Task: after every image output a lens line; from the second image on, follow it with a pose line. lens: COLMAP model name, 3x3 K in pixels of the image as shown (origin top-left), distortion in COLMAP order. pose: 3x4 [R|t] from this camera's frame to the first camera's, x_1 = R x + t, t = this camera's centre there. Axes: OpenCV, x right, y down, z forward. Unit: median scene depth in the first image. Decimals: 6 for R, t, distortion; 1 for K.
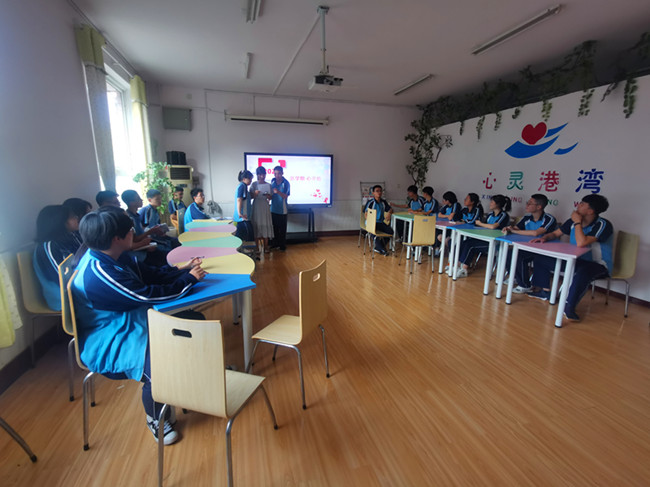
lens RADIAL K [[308.3, 0, 324.1], [0, 308.3, 241.1], [0, 0, 1]] dist [-0.003170, 0.012030]
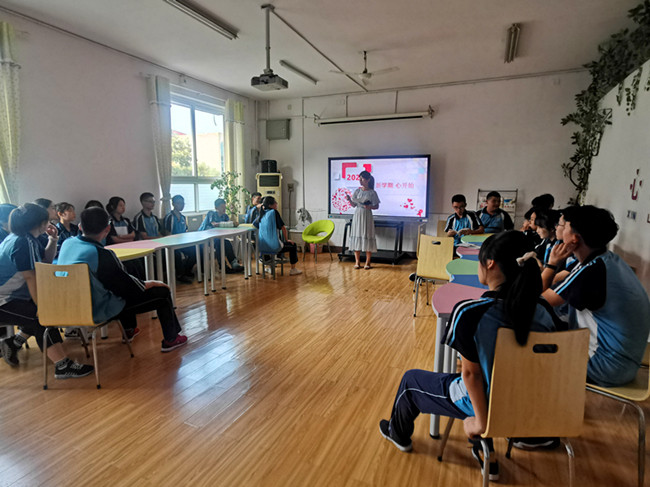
lens RADIAL K [[368.0, 0, 322.4], [0, 368.0, 244.9], [0, 0, 1]] dist [-0.002189, 0.001568]
pose [[0.766566, 0.094437, -0.635184, 0.600670], [-0.125957, 0.992025, -0.004519, -0.024323], [0.629692, 0.083470, 0.772348, 0.195672]]
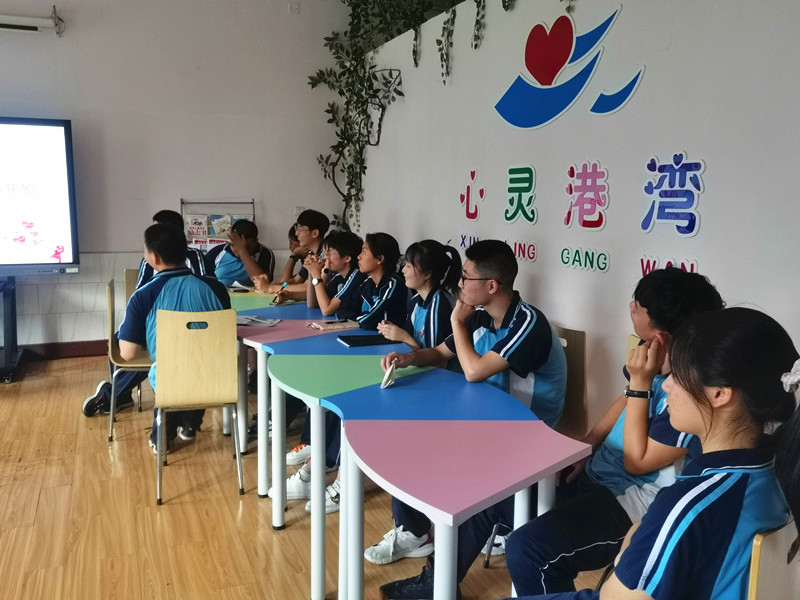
lens RADIAL K [[703.1, 0, 395.8], [0, 703.1, 300.4], [0, 0, 1]] dist [0.066144, -0.003595]
pose [[0.993057, -0.017230, 0.116370, 0.403725], [0.023265, 0.998443, -0.050699, -0.047272], [-0.115315, 0.053054, 0.991911, 0.268749]]
